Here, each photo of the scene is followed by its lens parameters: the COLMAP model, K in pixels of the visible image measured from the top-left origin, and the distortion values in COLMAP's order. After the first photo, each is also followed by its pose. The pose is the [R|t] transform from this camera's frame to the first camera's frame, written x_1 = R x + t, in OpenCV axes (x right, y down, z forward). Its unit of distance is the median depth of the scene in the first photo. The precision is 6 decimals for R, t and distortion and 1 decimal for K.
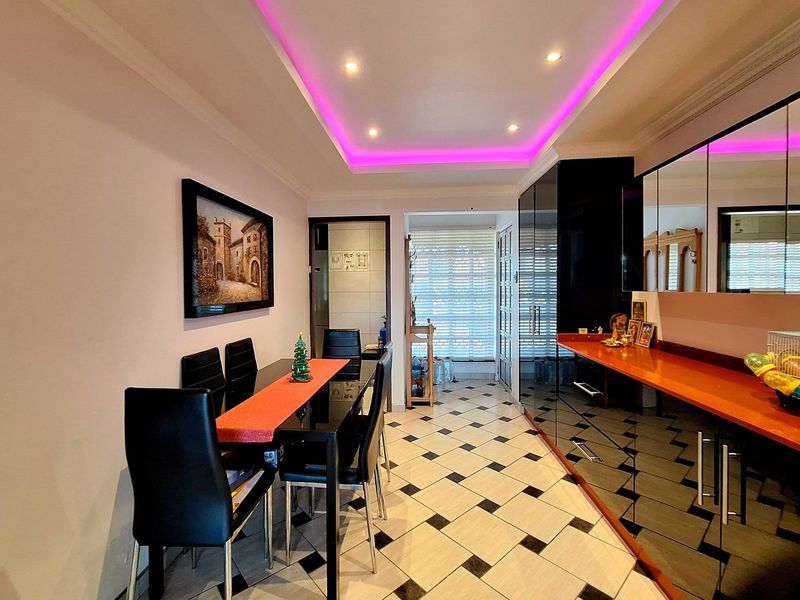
lens RADIAL K [[359.2, 0, 400.0], [0, 359.2, 300.0], [0, 0, 1]] dist [-0.000158, -0.000104]
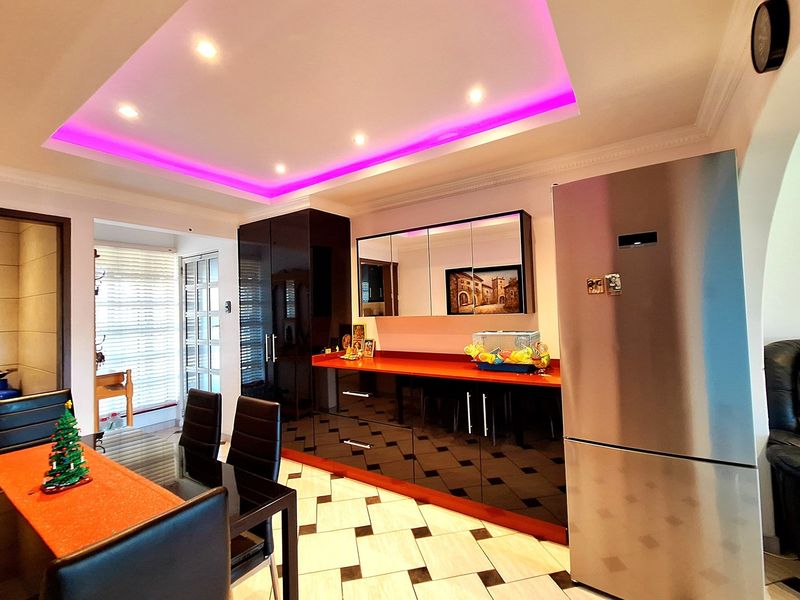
lens RADIAL K [[357.2, 0, 400.0], [0, 357.2, 300.0], [0, 0, 1]] dist [-0.024783, 0.000209]
pose [[0.478026, 0.019020, 0.878140, -0.312917], [0.055528, 0.997111, -0.051825, -0.006771], [-0.876589, 0.073535, 0.475589, 0.145845]]
